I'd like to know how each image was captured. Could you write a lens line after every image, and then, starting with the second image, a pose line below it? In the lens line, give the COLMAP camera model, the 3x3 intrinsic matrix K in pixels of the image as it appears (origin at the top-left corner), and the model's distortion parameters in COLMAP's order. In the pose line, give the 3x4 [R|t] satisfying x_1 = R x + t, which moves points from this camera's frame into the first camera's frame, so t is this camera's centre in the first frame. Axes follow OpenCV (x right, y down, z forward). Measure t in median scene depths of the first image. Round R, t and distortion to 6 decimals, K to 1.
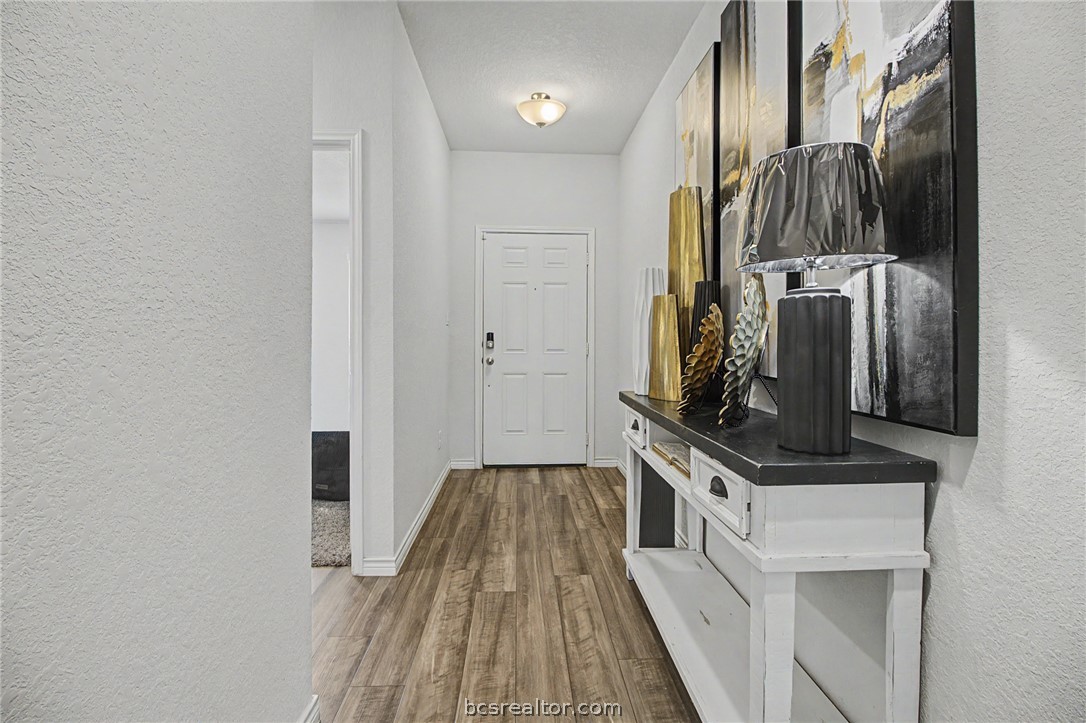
lens RADIAL K [[499.1, 0, 544.8], [0, 499.1, 342.1], [0, 0, 1]] dist [0.001200, -0.013458]
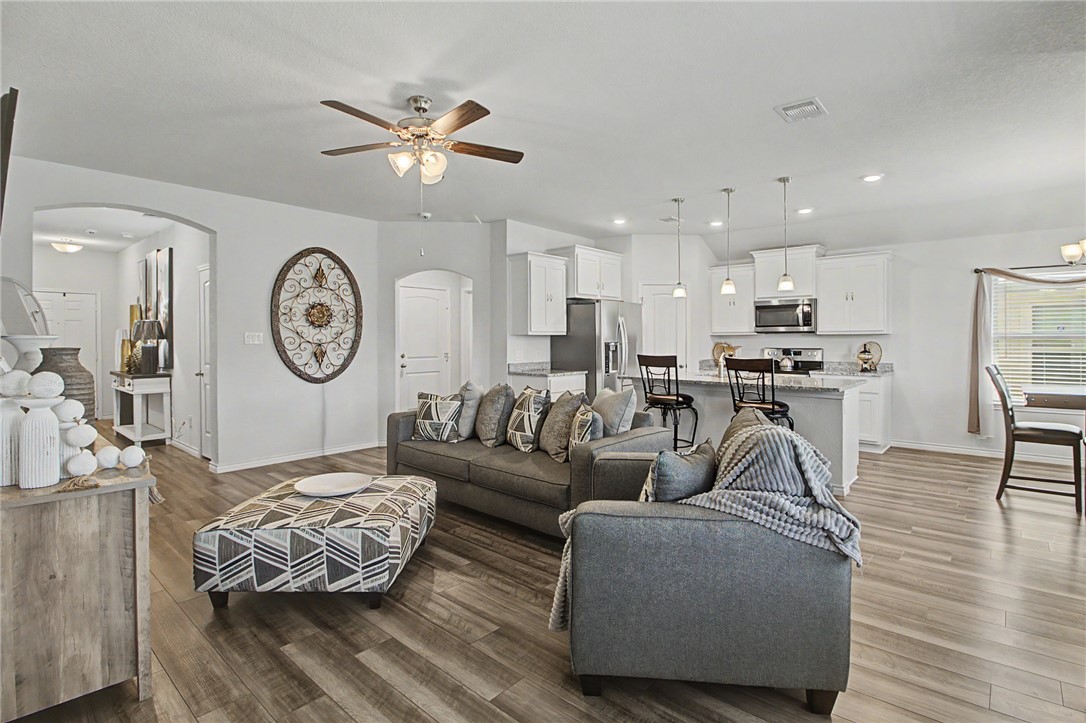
lens RADIAL K [[523.2, 0, 582.0], [0, 523.2, 343.9], [0, 0, 1]] dist [0.000546, -0.000060]
pose [[0.680983, -0.007735, 0.732258, -0.407787], [0.006022, 0.999970, 0.004962, -0.108632], [-0.732274, 0.001031, 0.681009, -6.141743]]
